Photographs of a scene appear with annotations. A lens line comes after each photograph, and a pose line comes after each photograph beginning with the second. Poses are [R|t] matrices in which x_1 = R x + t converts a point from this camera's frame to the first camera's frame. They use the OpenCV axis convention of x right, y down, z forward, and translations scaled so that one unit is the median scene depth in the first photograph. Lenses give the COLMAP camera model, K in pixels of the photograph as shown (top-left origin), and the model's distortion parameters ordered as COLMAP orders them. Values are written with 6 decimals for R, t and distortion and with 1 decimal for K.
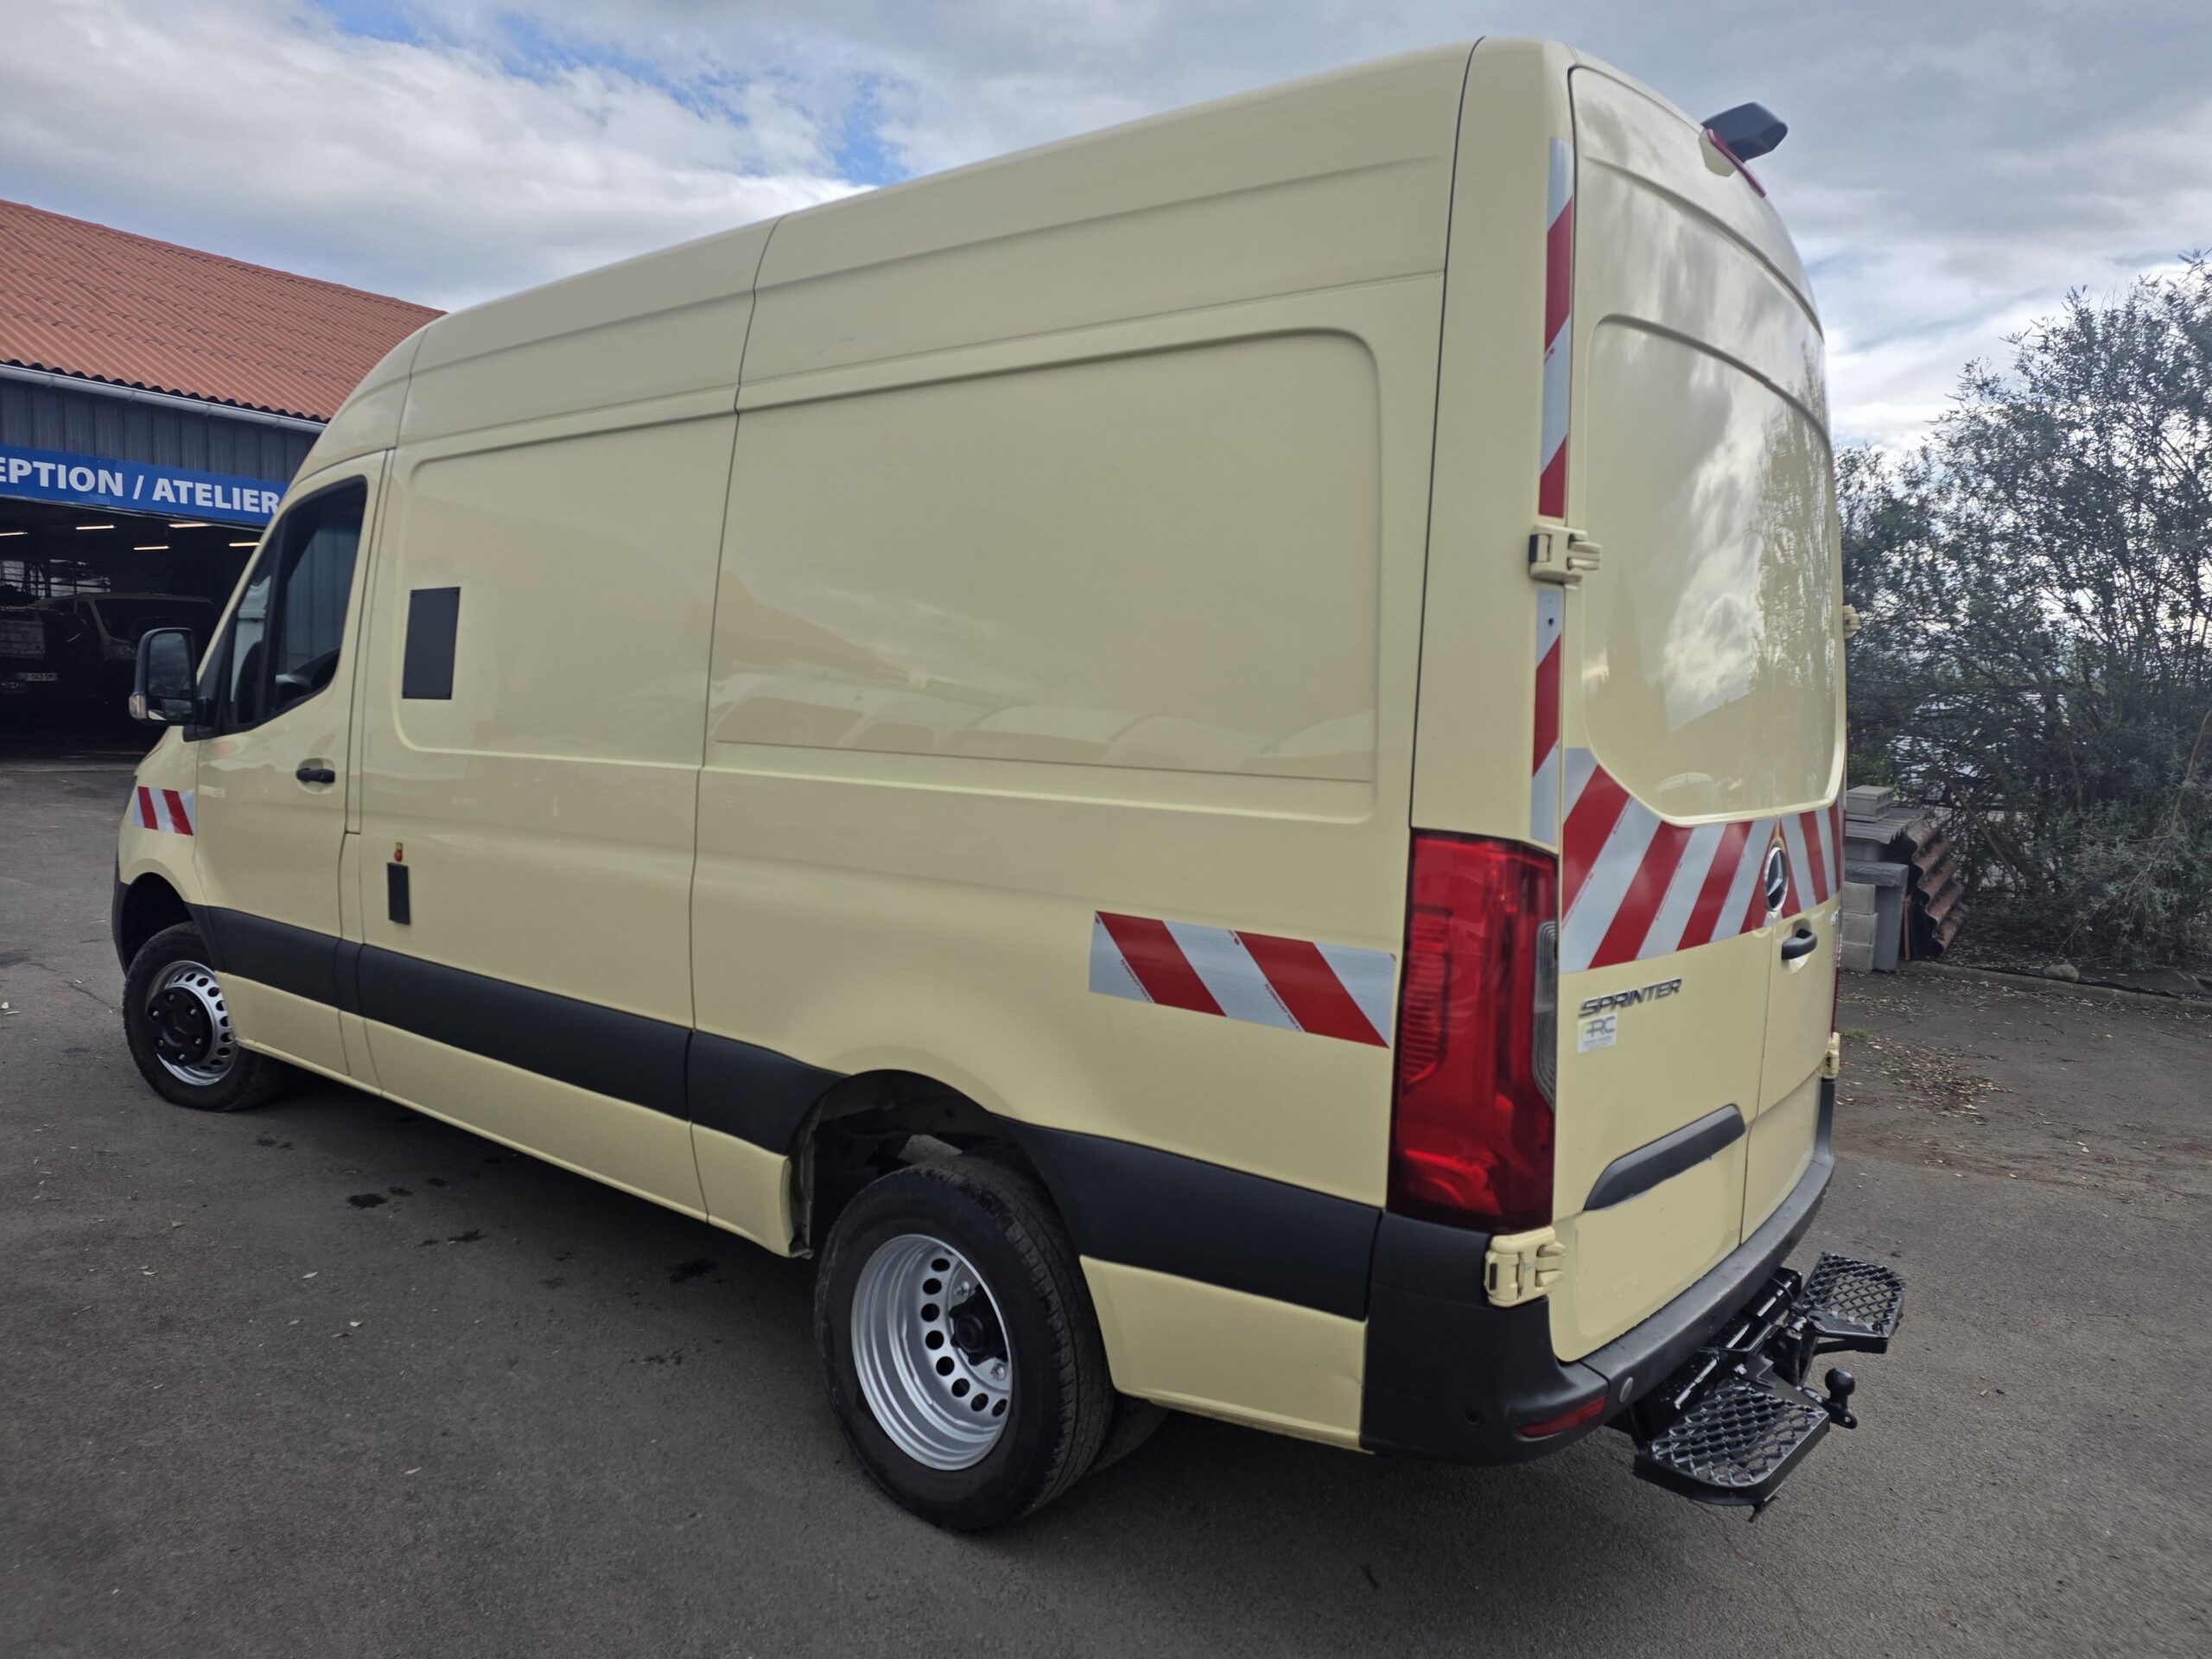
lens RADIAL K [[1463.7, 0, 1106.0], [0, 1463.7, 829.5], [0, 0, 1]] dist [0.062786, -0.043812]
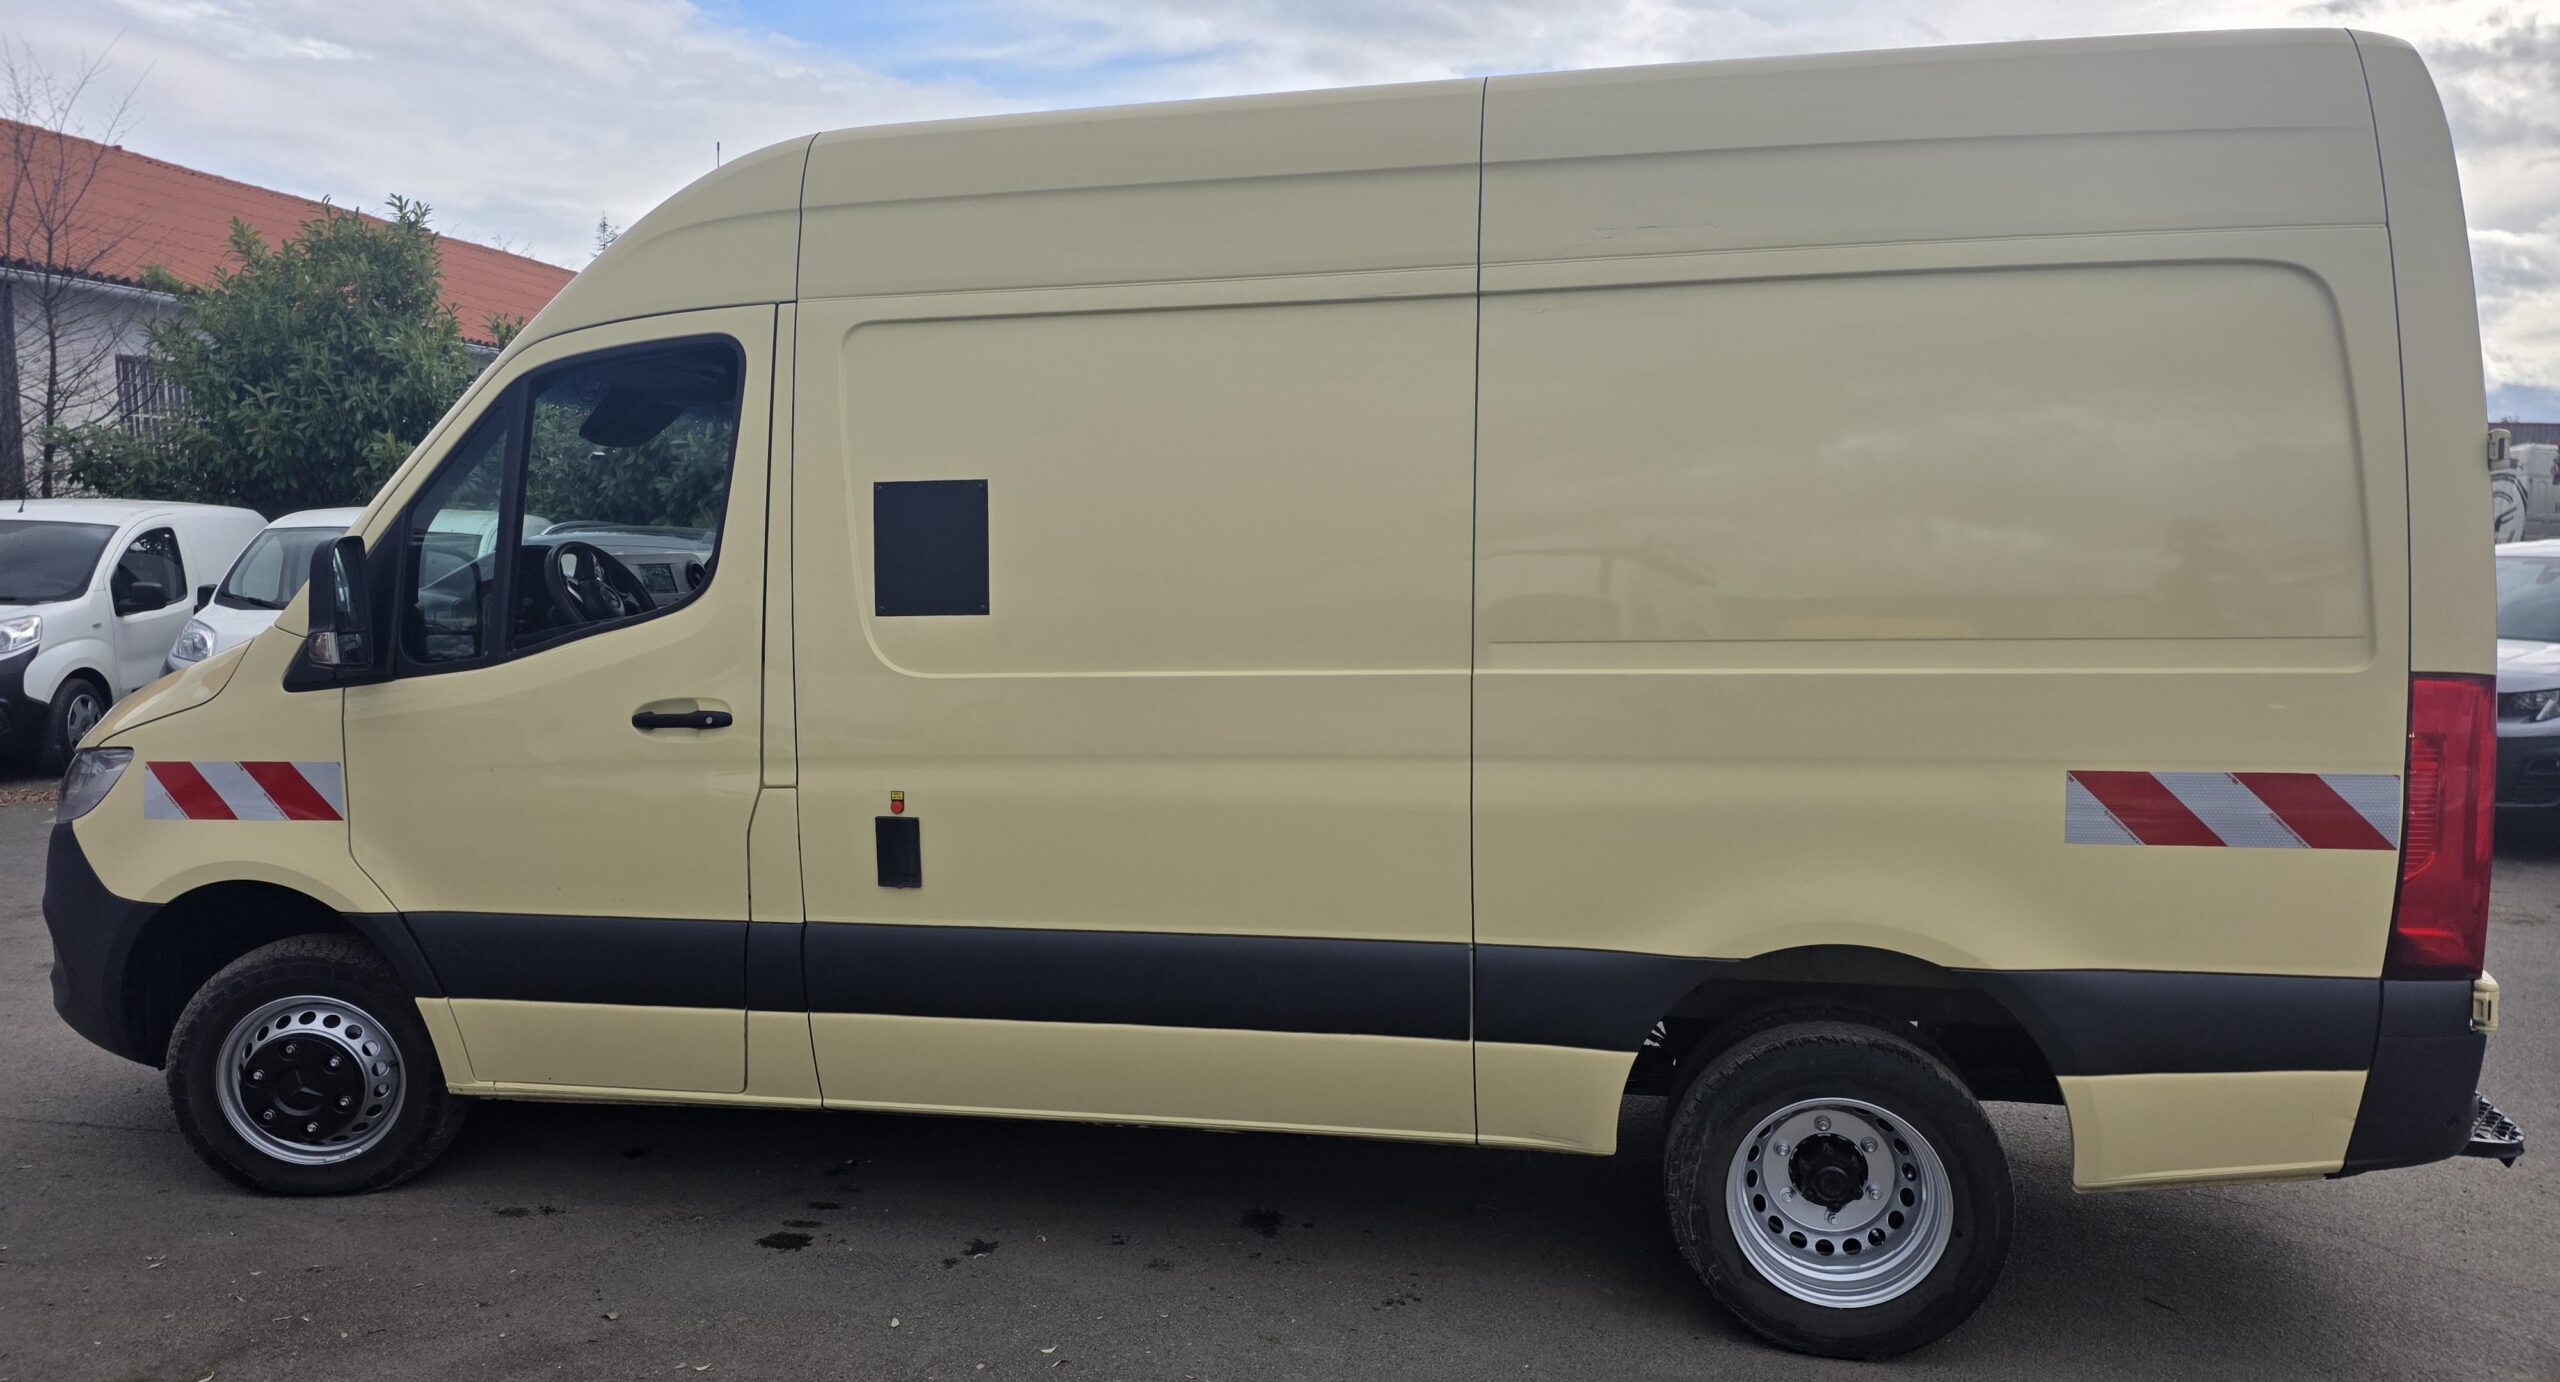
lens RADIAL K [[1666.9, 0, 1280.7], [0, 1666.9, 752.6], [0, 0, 1]] dist [0.084134, -0.087103]
pose [[0.889934, -0.094266, 0.446242, -0.895319], [0.077613, 0.995438, 0.055500, -0.060904], [-0.449438, -0.014757, 0.893190, 0.091888]]
